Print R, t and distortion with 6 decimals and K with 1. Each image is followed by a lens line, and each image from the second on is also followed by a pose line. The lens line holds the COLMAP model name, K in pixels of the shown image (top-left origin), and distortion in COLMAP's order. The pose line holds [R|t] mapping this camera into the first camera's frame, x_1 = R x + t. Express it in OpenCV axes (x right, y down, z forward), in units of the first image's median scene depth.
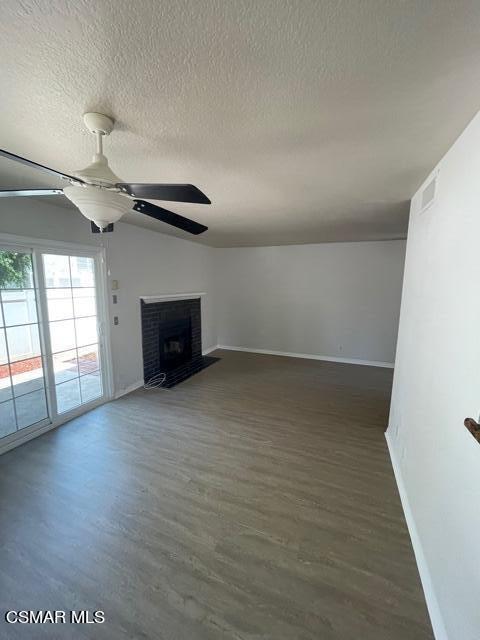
lens RADIAL K [[261.3, 0, 240.0], [0, 261.3, 320.0], [0, 0, 1]] dist [-0.000192, 0.000102]
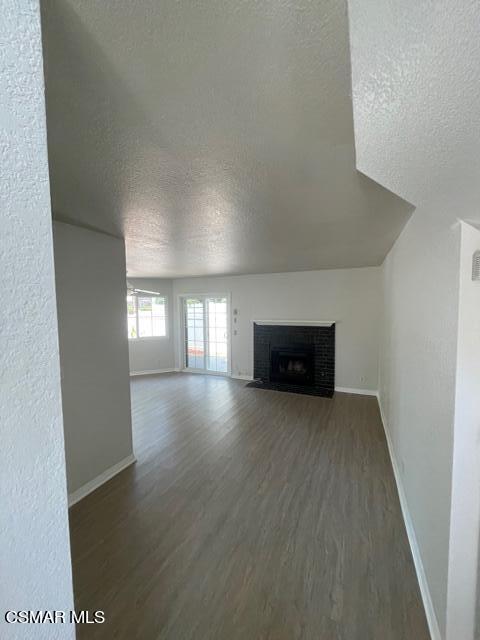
lens RADIAL K [[261.3, 0, 240.0], [0, 261.3, 320.0], [0, 0, 1]] dist [-0.000192, 0.000102]
pose [[0.009009, 0.056240, -0.998377, 1.108670], [-0.138105, 0.988919, 0.054461, -0.159838], [0.990377, 0.137391, 0.016677, 0.889987]]
